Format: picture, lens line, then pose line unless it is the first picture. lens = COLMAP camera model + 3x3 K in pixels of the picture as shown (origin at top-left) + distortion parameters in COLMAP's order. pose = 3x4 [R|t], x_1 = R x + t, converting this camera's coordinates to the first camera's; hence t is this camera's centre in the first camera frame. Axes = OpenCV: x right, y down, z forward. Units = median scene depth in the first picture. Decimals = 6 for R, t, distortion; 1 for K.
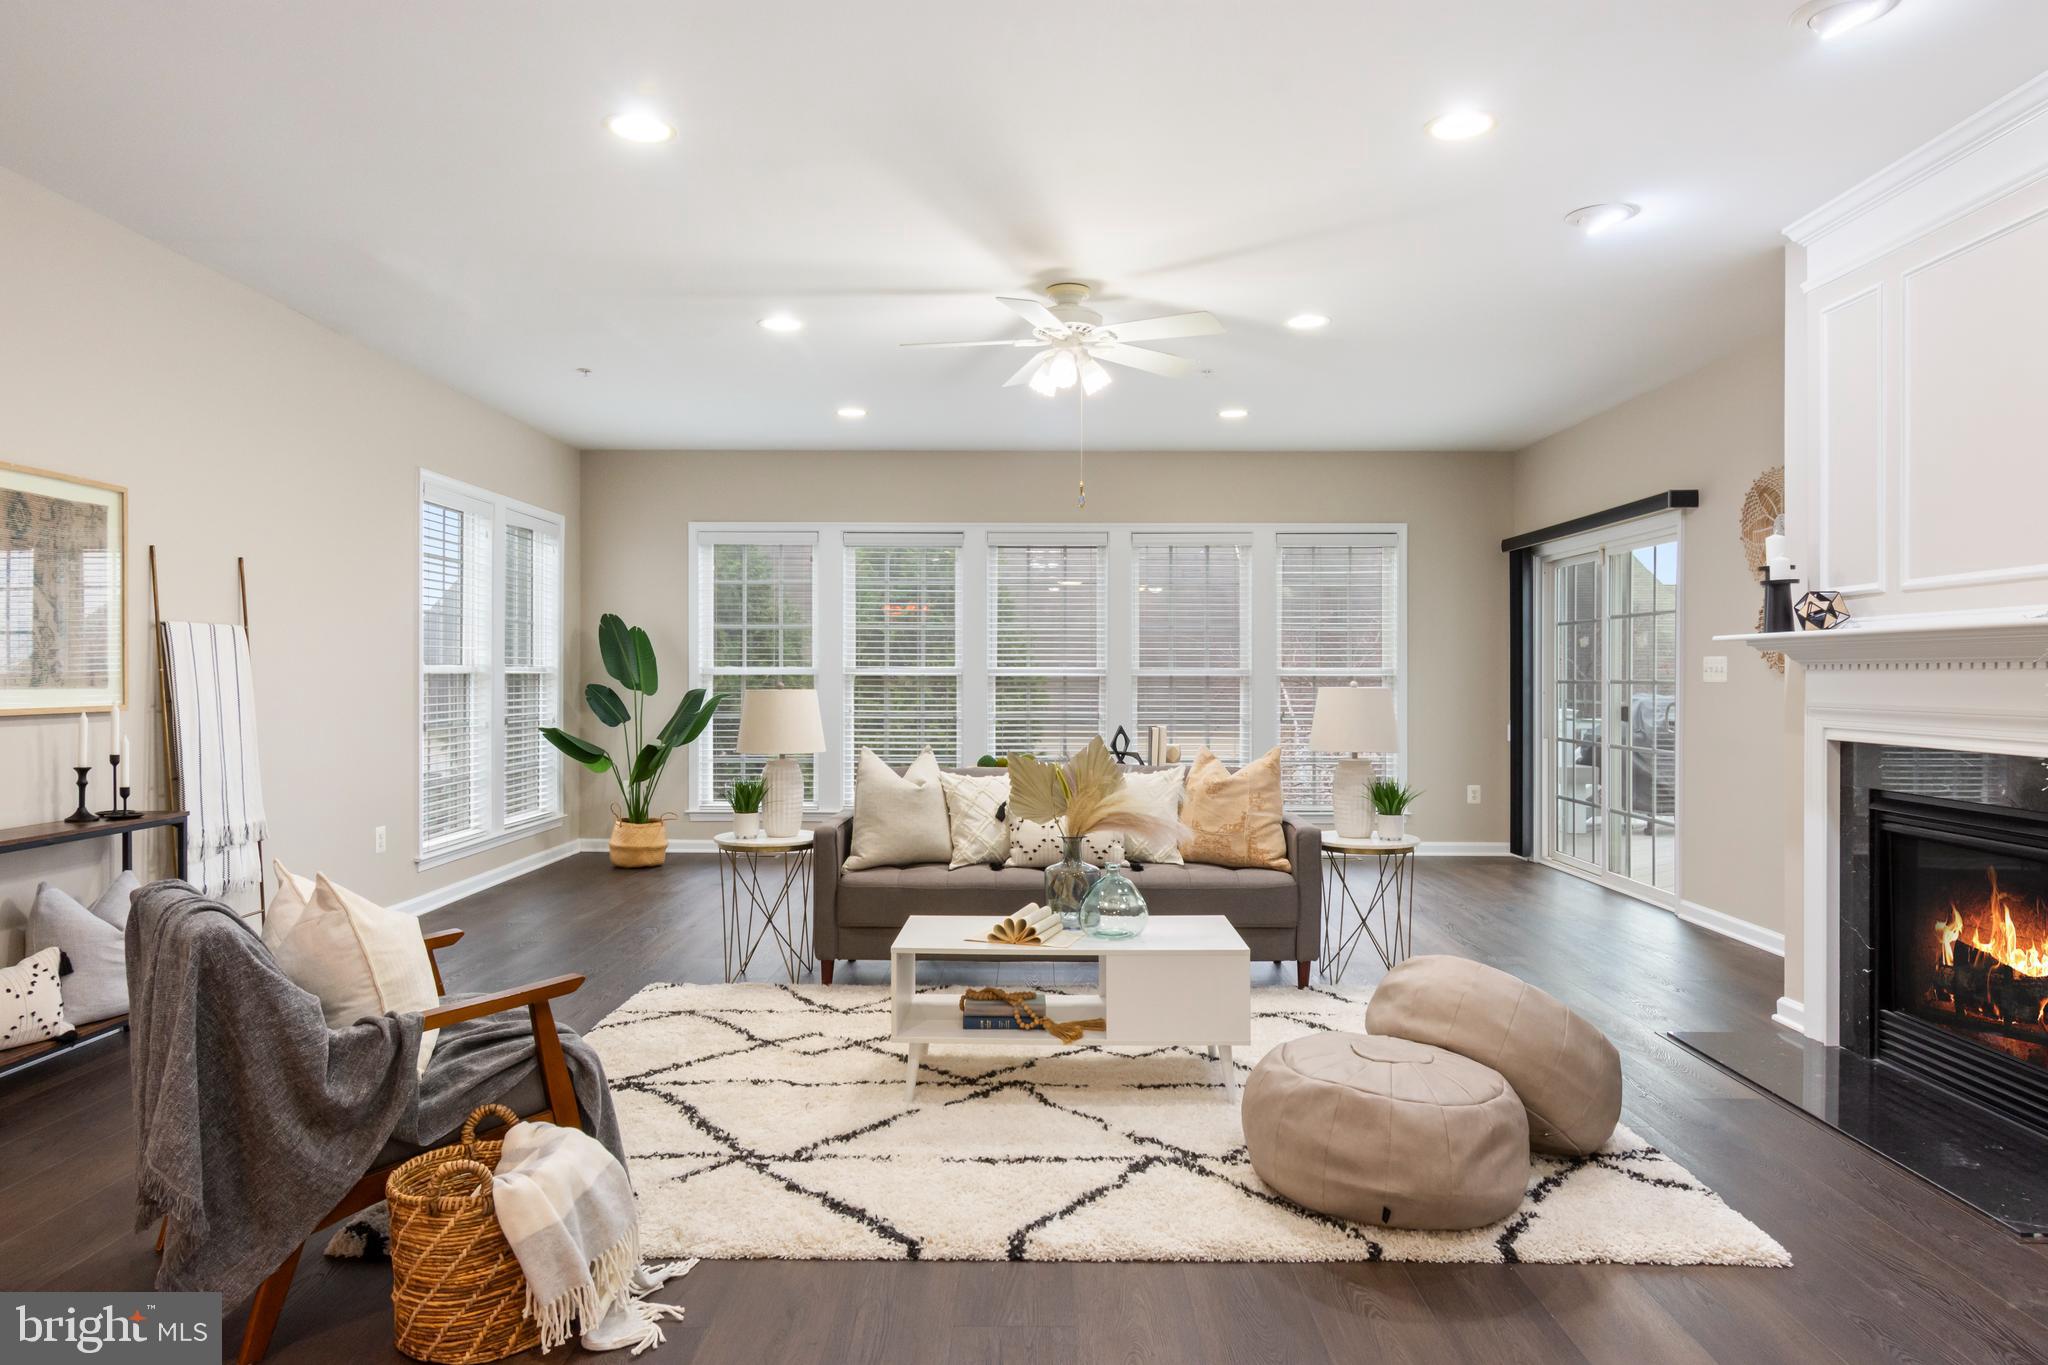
lens RADIAL K [[1239.7, 0, 1013.9], [0, 1239.7, 675.6], [0, 0, 1]] dist [0.005017, -0.000438]
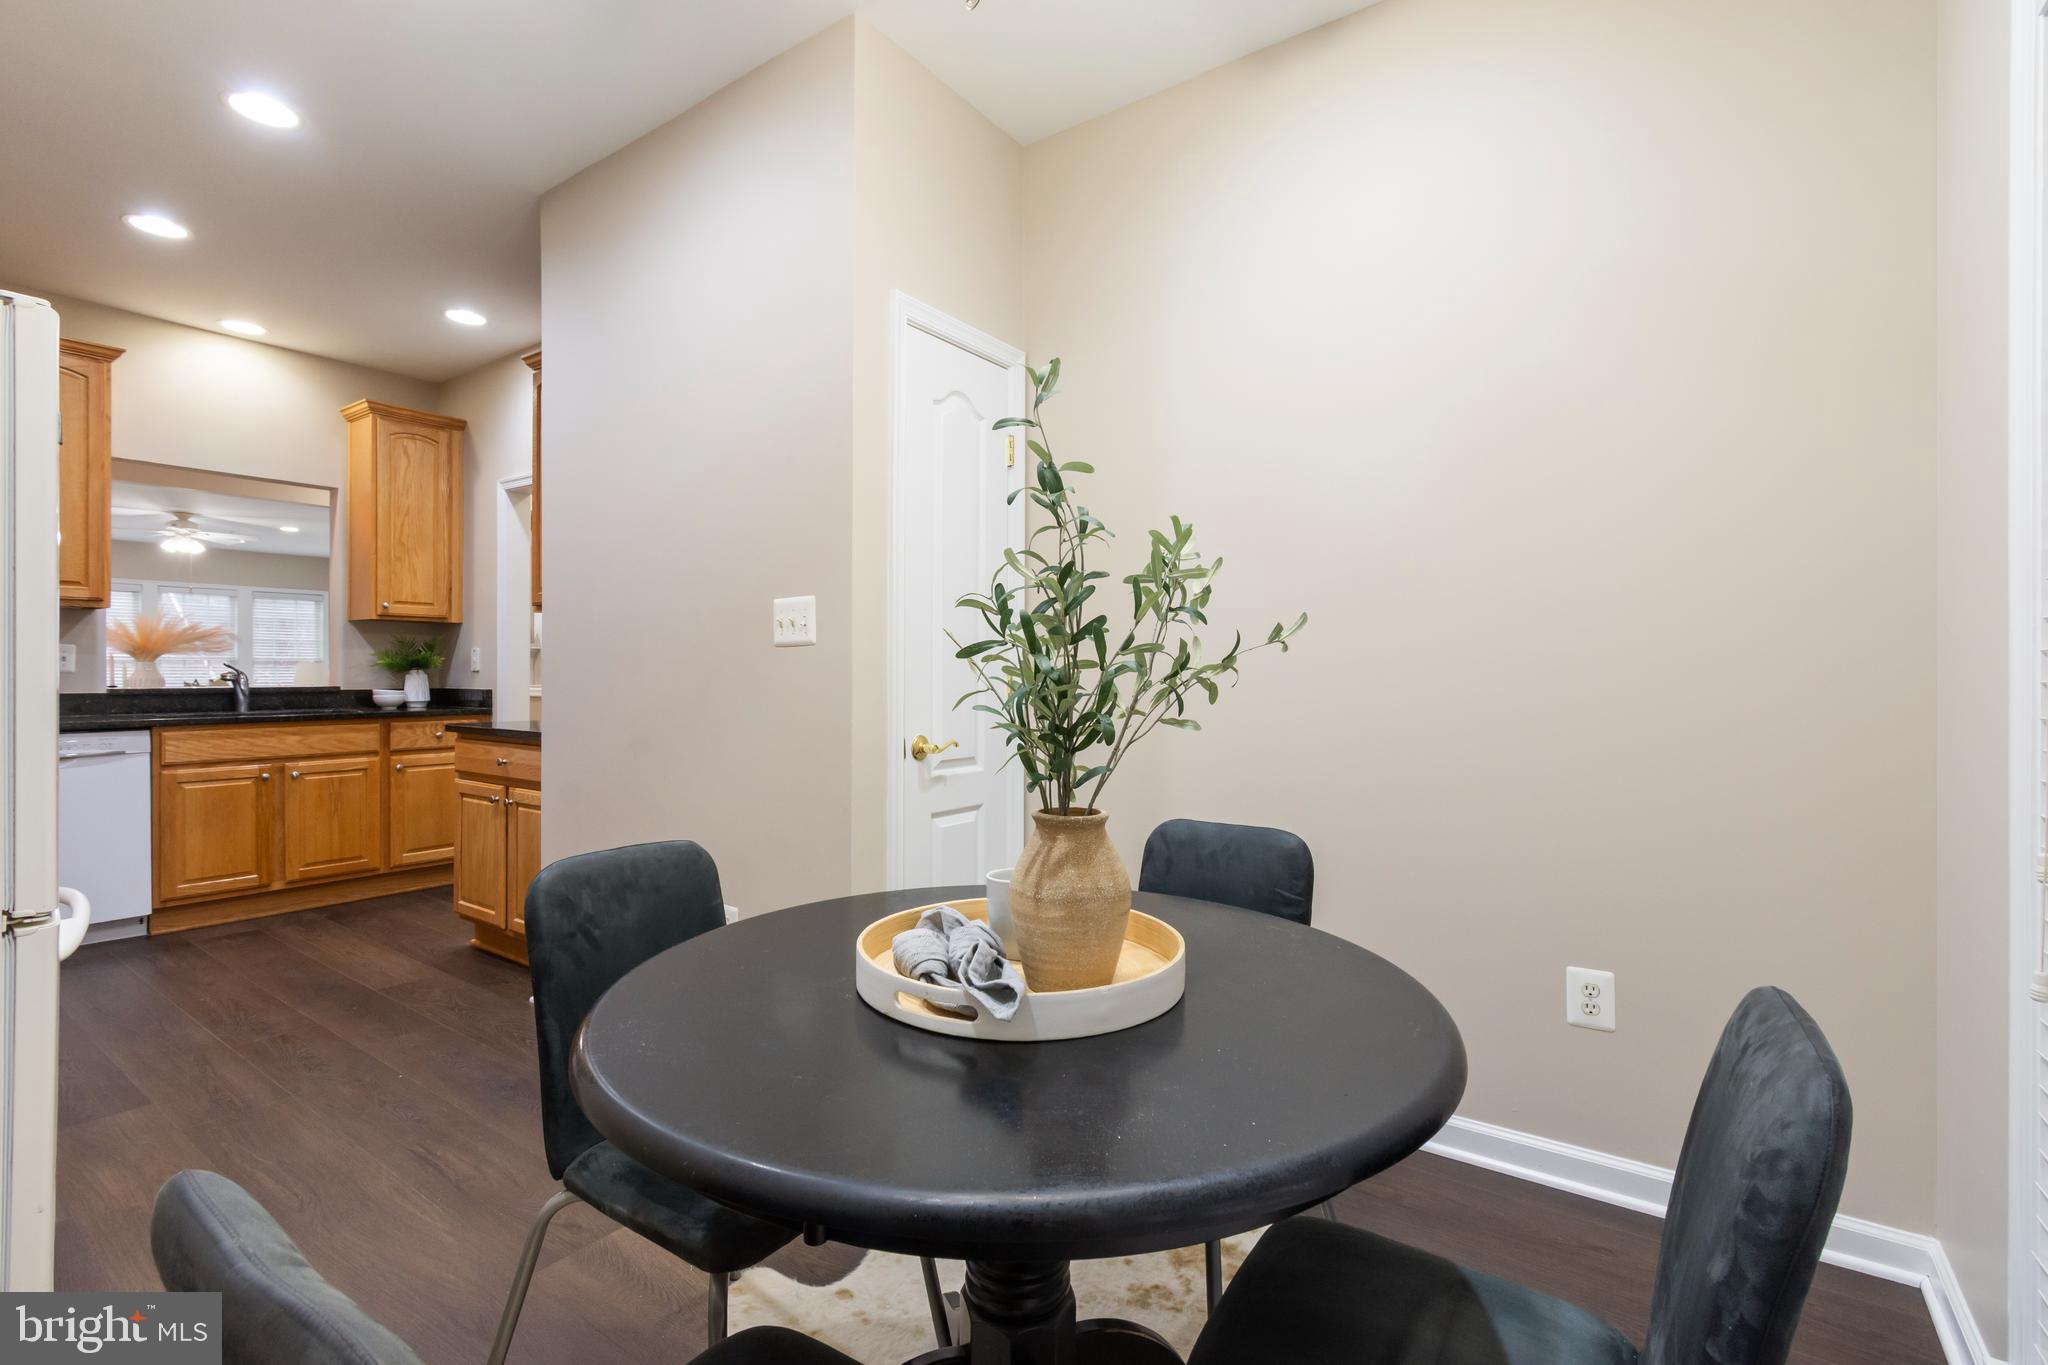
lens RADIAL K [[915.6, 0, 1022.2], [0, 915.6, 674.2], [0, 0, 1]] dist [0.003714, -0.001383]
pose [[0.566181, -0.003813, 0.824272, -0.571795], [-0.002916, 0.999974, 0.006628, 0.016658], [-0.824276, -0.006157, 0.566155, -1.637047]]
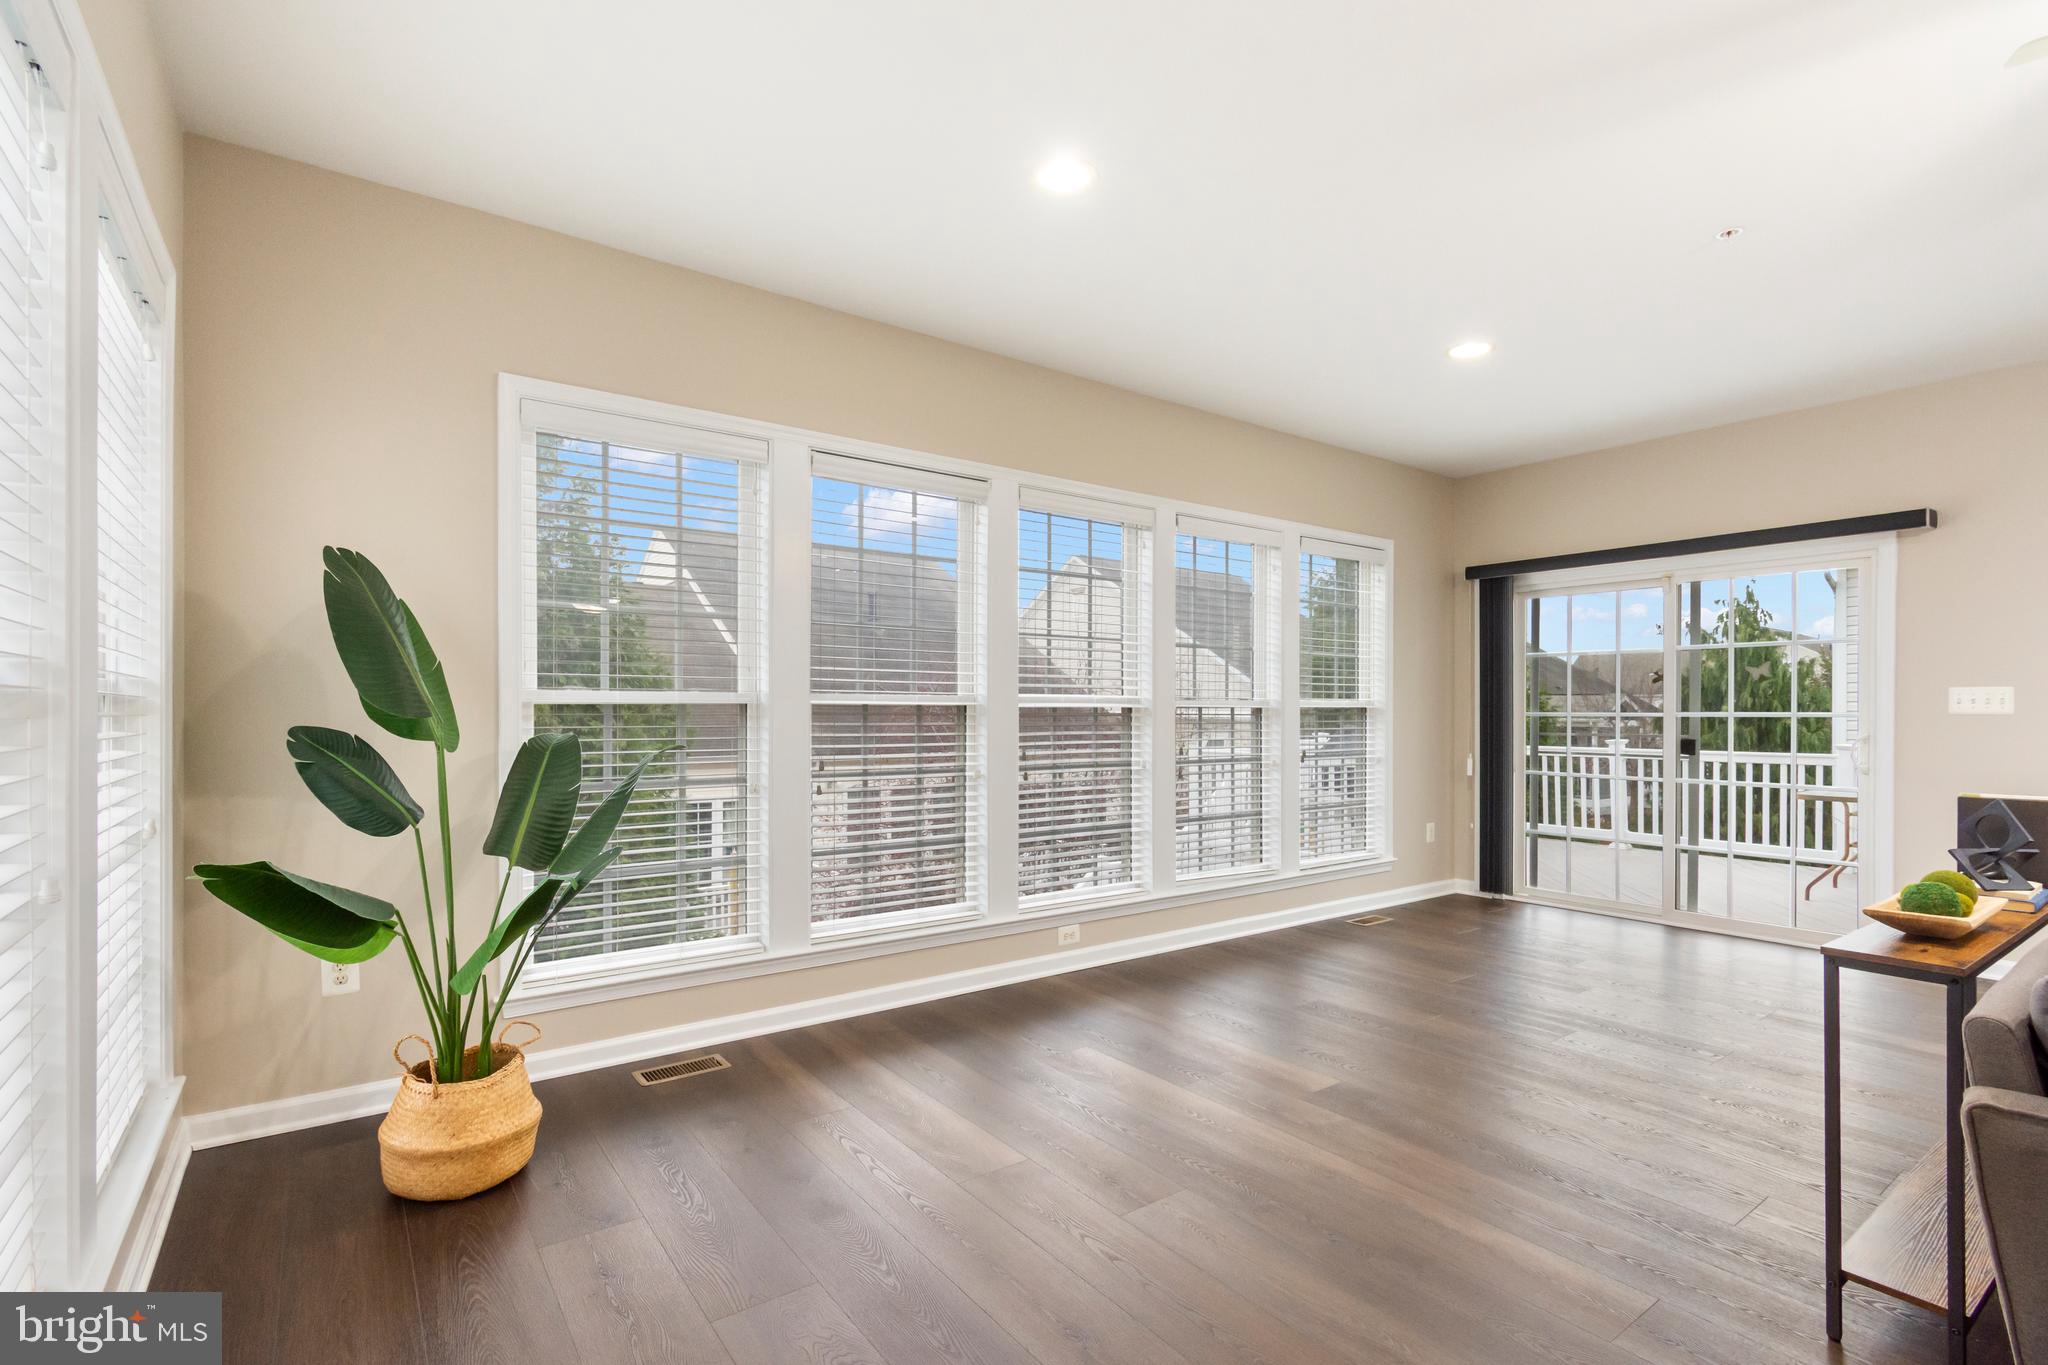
lens RADIAL K [[915.6, 0, 983.7], [0, 915.6, 716.7], [0, 0, 1]] dist [0.003714, -0.001383]
pose [[0.807867, -0.004315, 0.589349, -0.564843], [-0.001154, 0.999960, 0.008902, 0.001488], [-0.589363, -0.007871, 0.807830, 1.094800]]
